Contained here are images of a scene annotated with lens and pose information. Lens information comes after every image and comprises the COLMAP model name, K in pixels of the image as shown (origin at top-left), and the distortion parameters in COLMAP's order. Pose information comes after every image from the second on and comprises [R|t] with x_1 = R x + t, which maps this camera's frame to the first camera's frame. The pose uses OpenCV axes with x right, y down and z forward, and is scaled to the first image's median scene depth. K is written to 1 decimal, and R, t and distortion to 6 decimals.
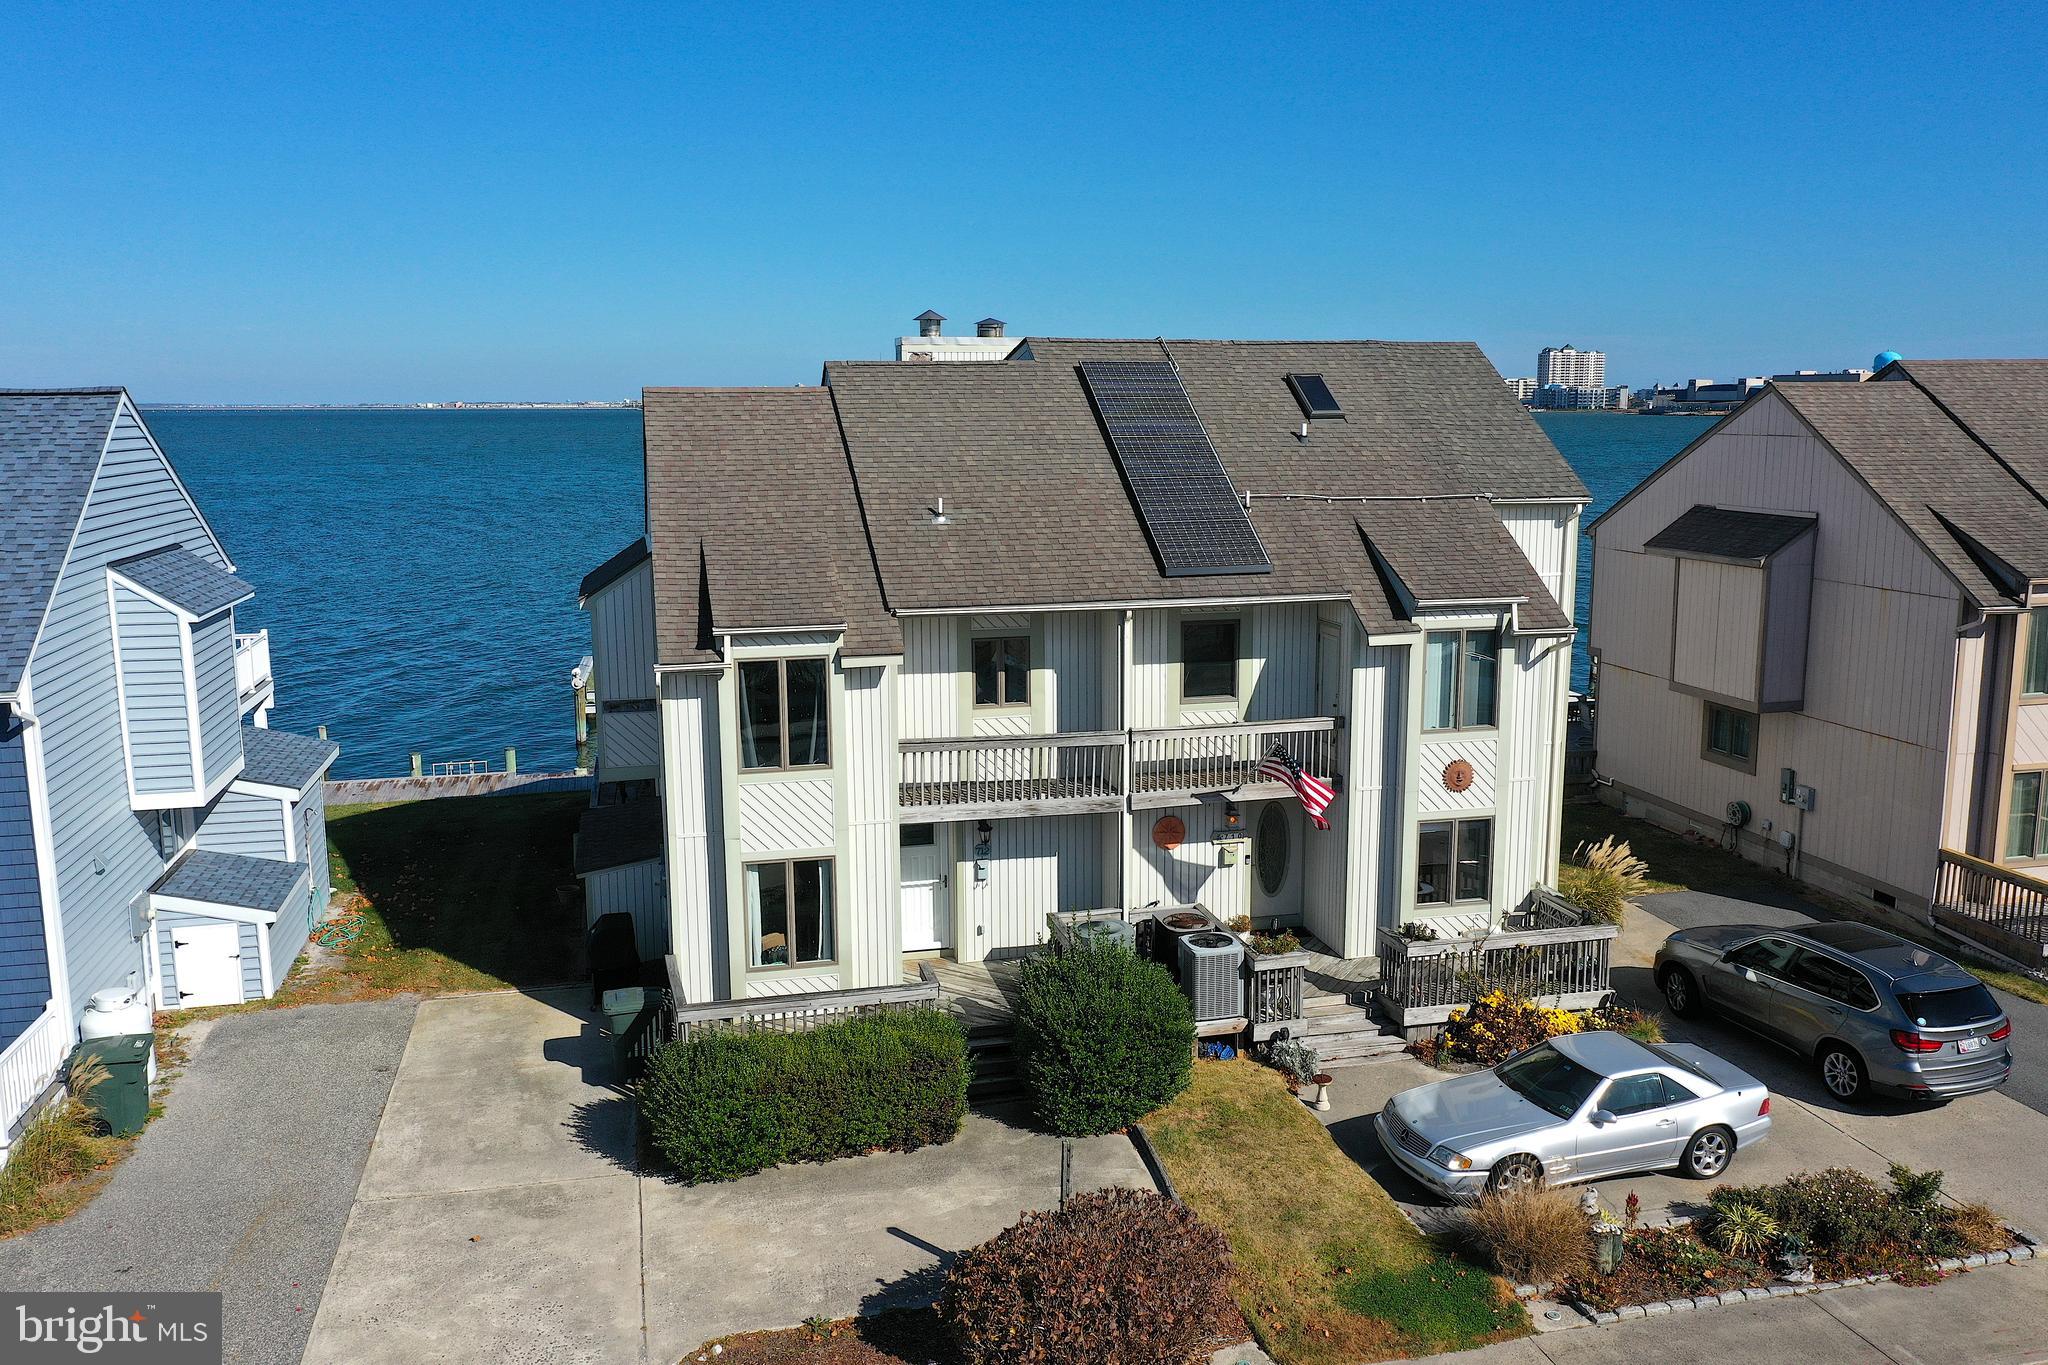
lens RADIAL K [[1624.9, 0, 1028.4], [0, 1624.9, 683.8], [0, 0, 1]] dist [0.001191, -0.000714]
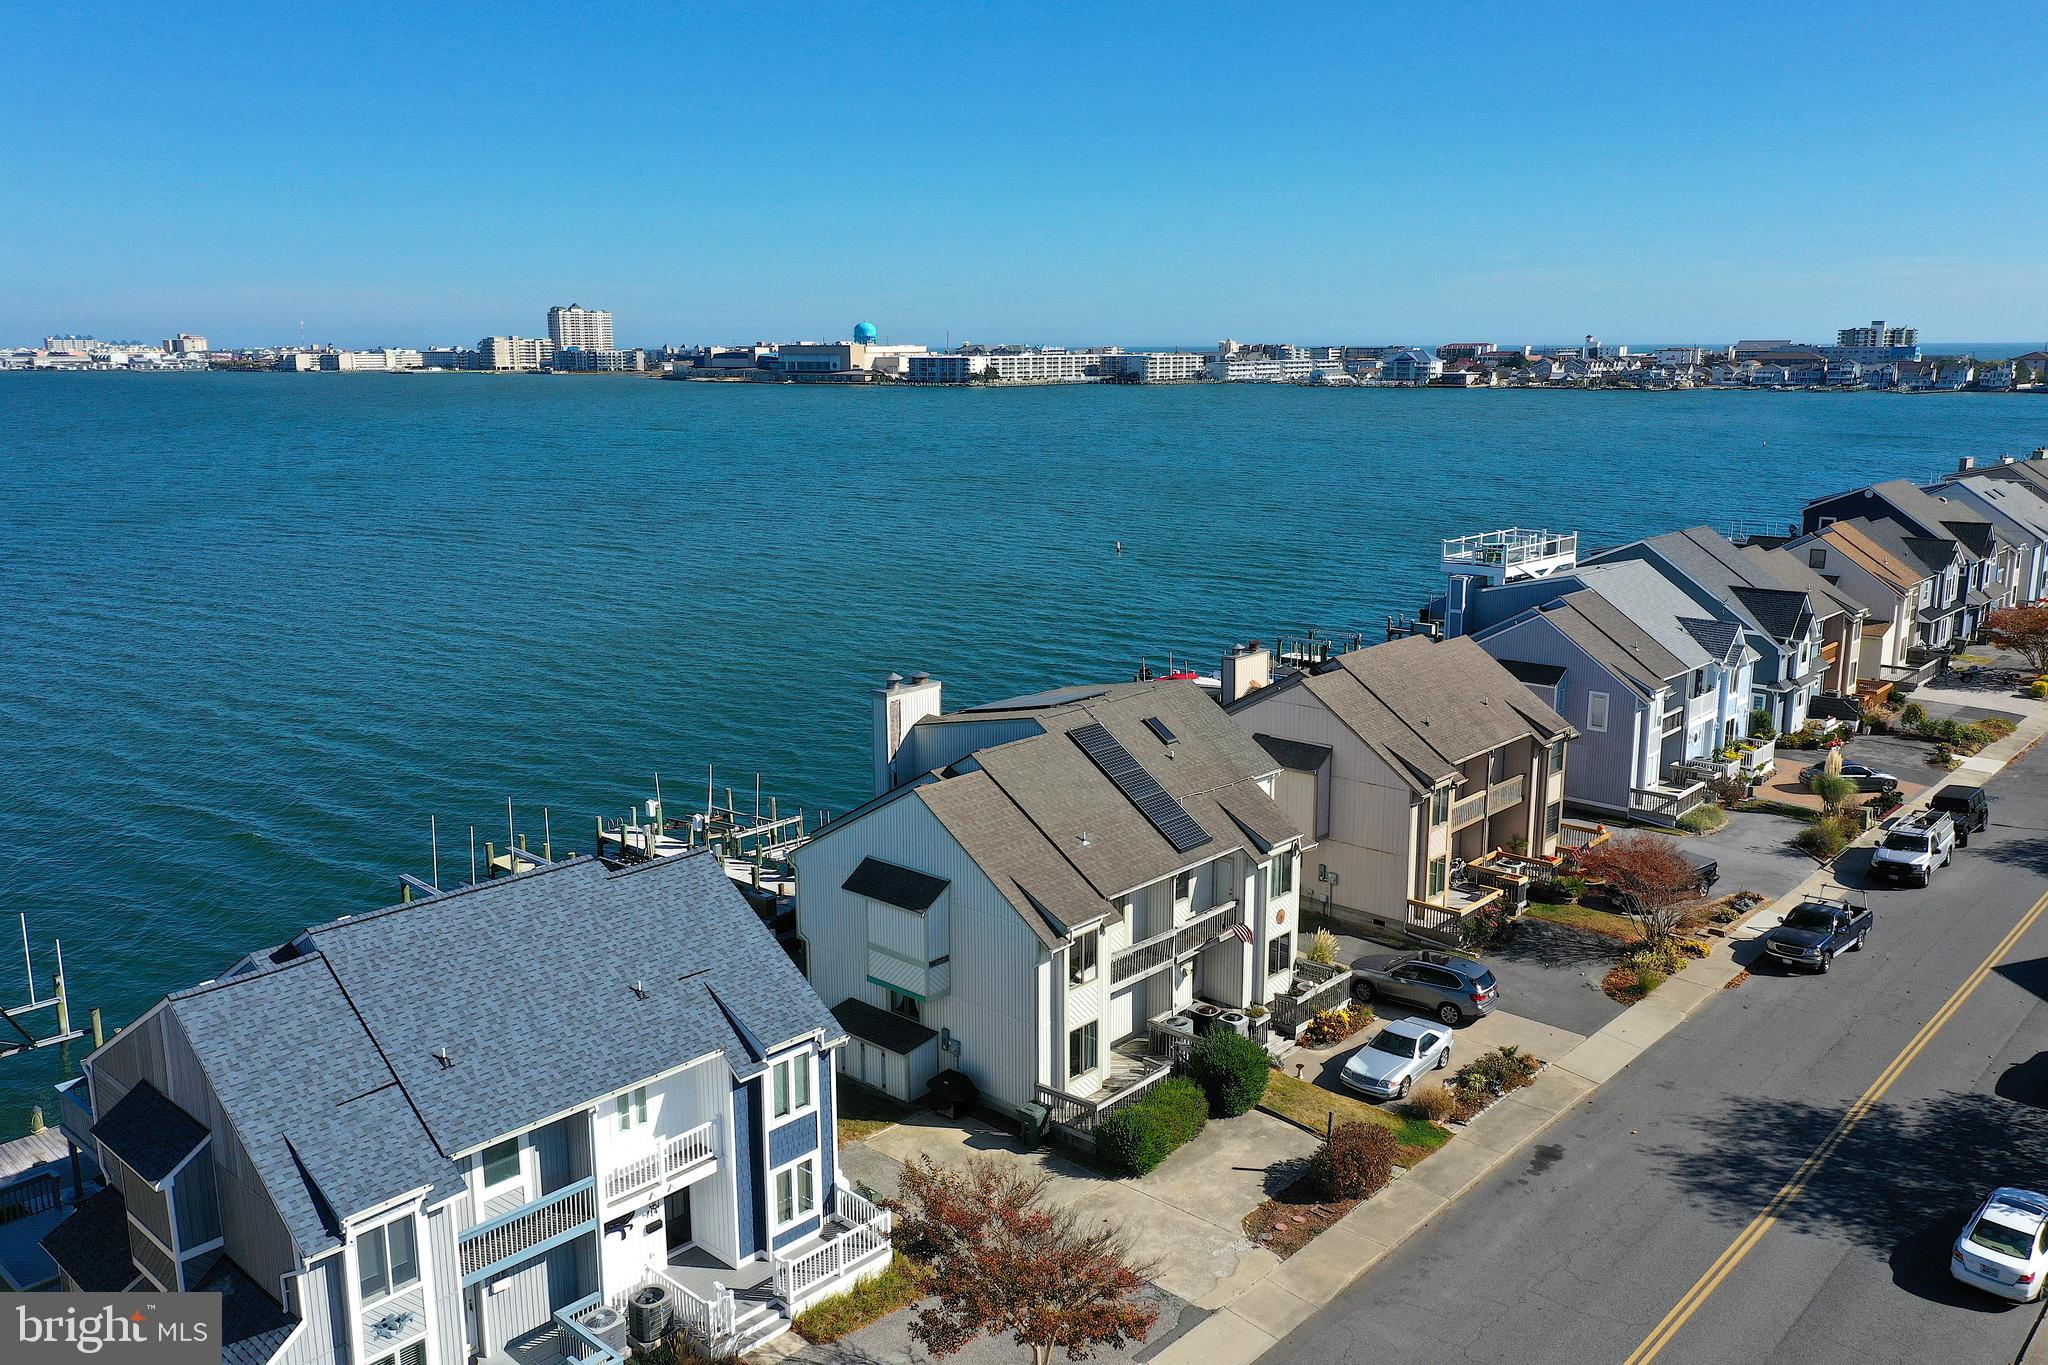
lens RADIAL K [[1624.9, 0, 1037.7], [0, 1624.9, 683.7], [0, 0, 1]] dist [0.001191, -0.000714]
pose [[0.825952, -0.110952, 0.552714, -1.265188], [0.092834, 0.993825, 0.060773, -0.448129], [-0.556044, 0.001115, 0.831152, -0.691001]]
